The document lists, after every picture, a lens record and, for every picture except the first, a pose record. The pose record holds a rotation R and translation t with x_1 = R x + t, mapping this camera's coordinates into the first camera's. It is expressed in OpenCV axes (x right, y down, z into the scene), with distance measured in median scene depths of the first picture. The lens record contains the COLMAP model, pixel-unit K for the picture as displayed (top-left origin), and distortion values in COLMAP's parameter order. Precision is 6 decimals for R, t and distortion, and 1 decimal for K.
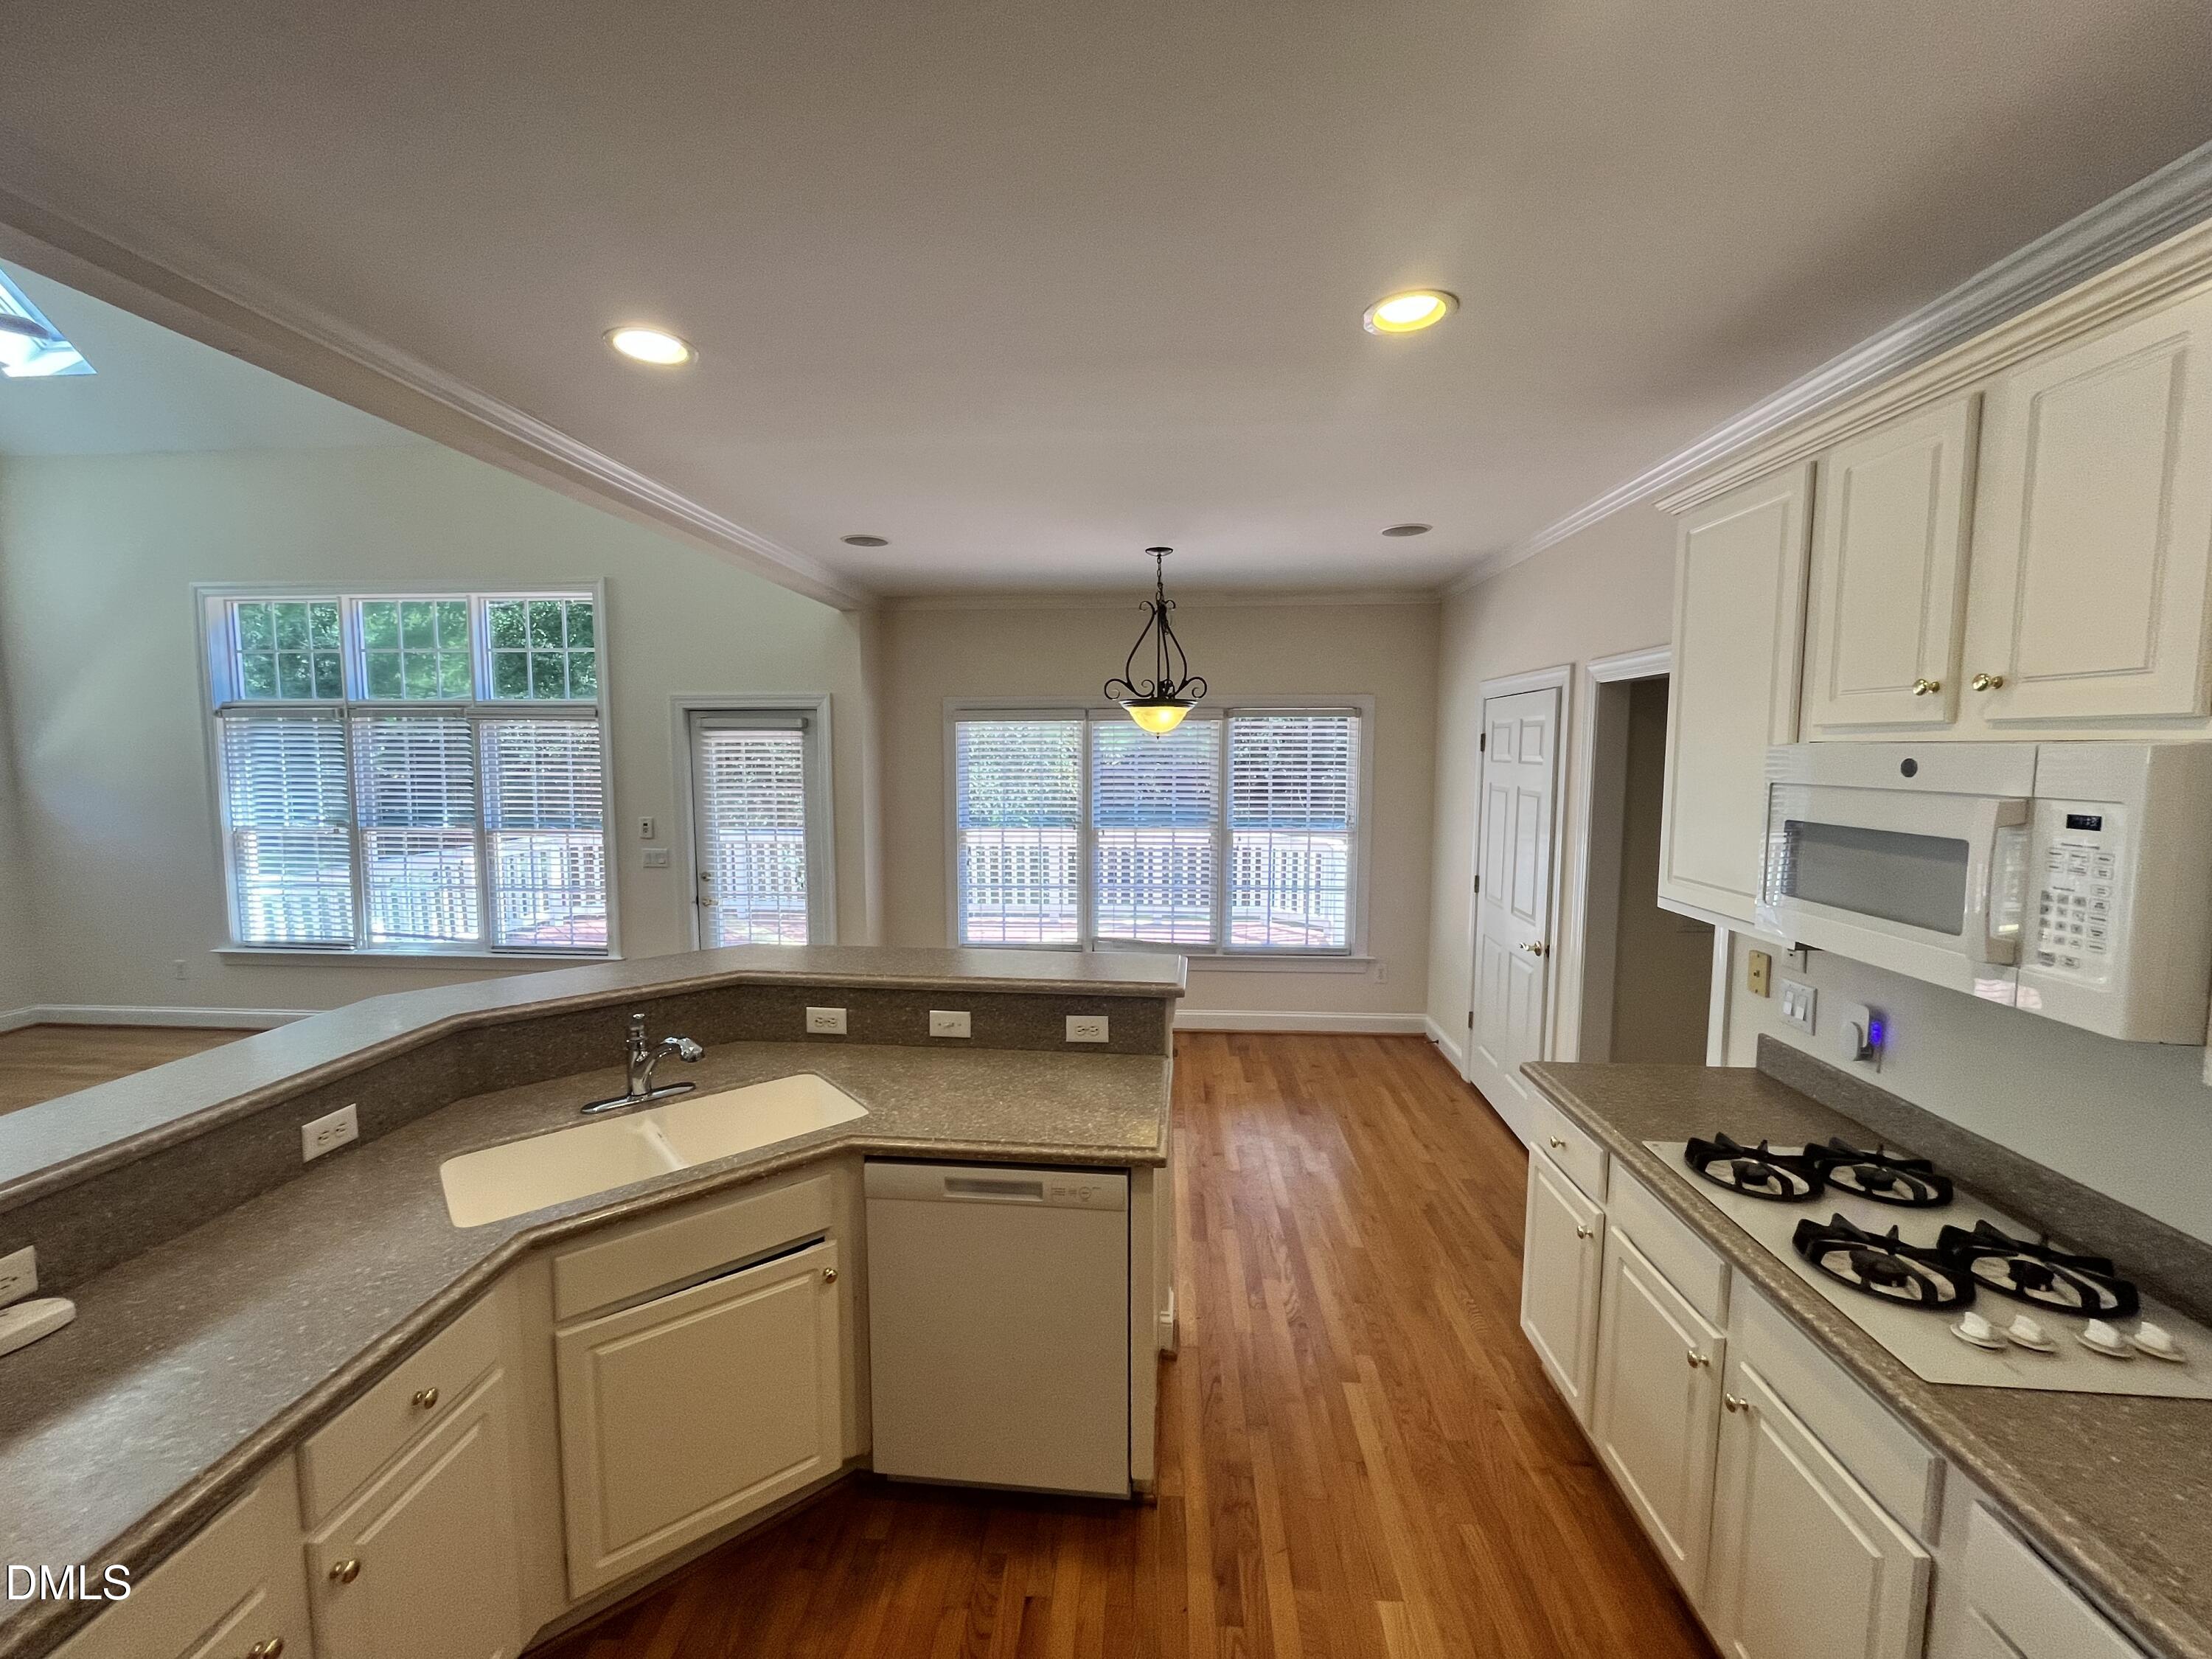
lens RADIAL K [[891.1, 0, 1106.0], [0, 891.1, 829.5], [0, 0, 1]] dist [-0.003759, 0.000273]
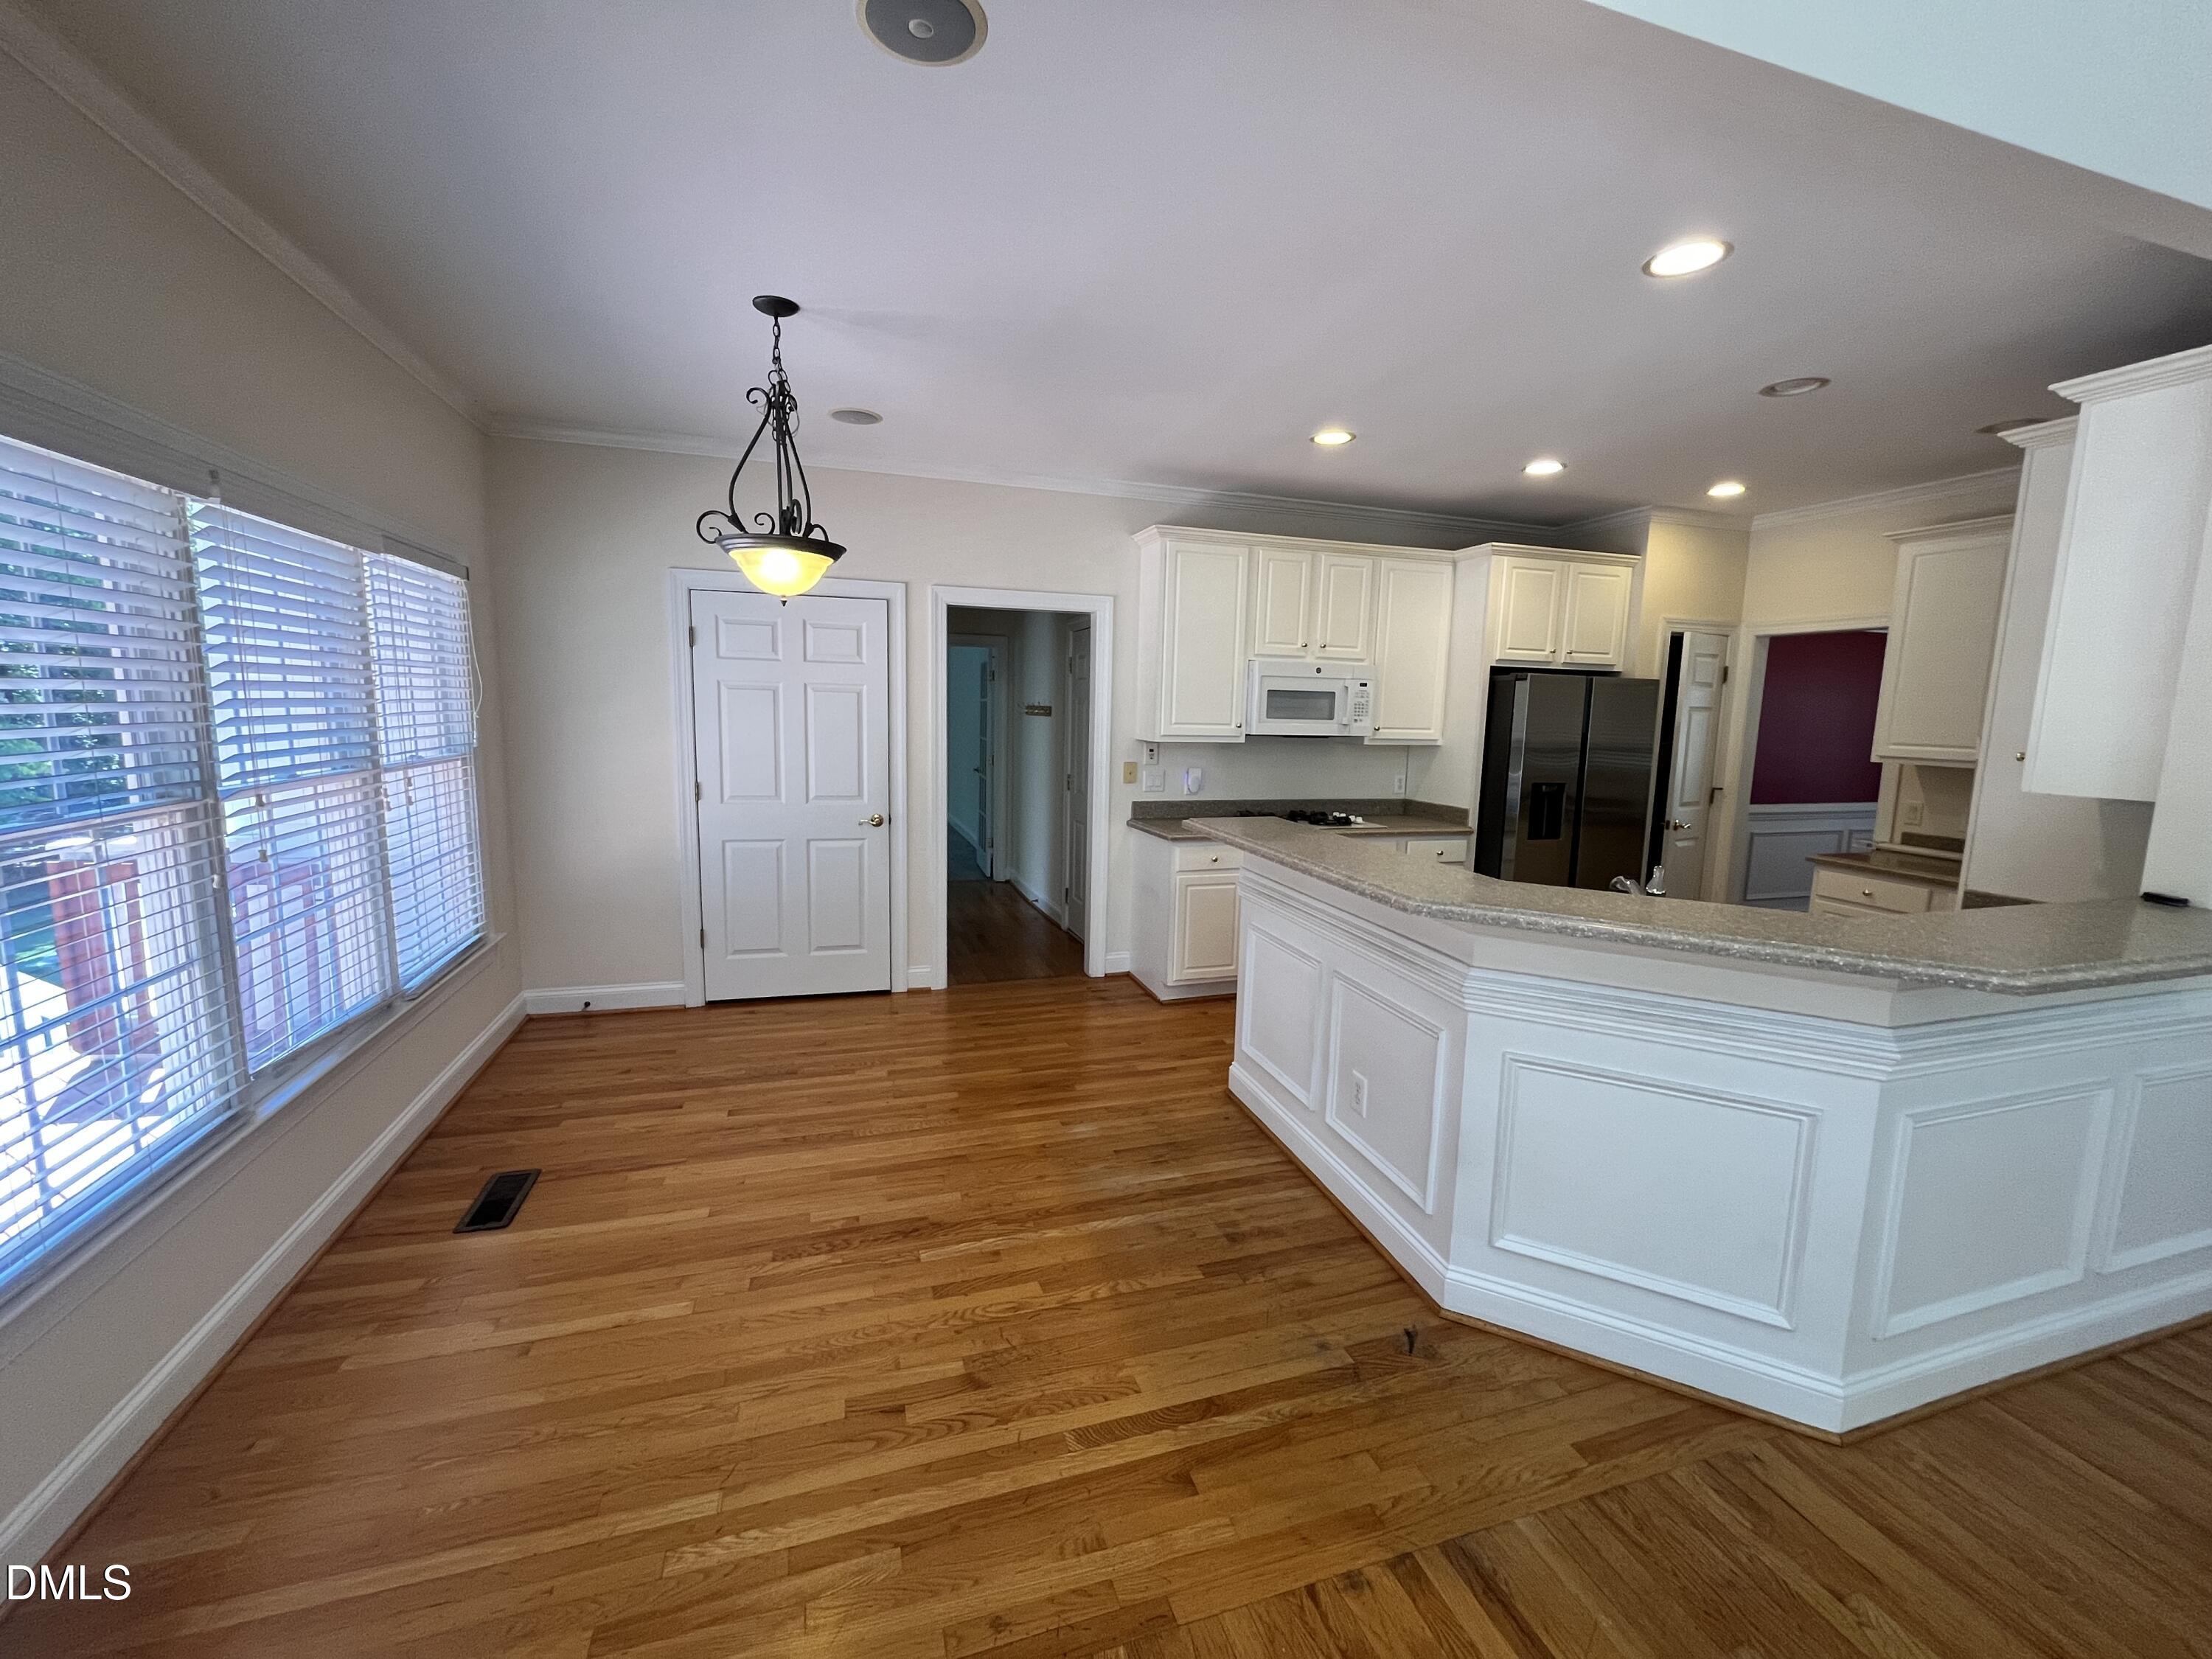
lens RADIAL K [[891.1, 0, 1106.0], [0, 891.1, 829.5], [0, 0, 1]] dist [-0.003759, 0.000273]
pose [[-0.397219, -0.134695, 0.907785, -0.850729], [0.058662, 0.983421, 0.171587, -0.047368], [-0.915847, 0.121410, -0.382732, 1.412747]]
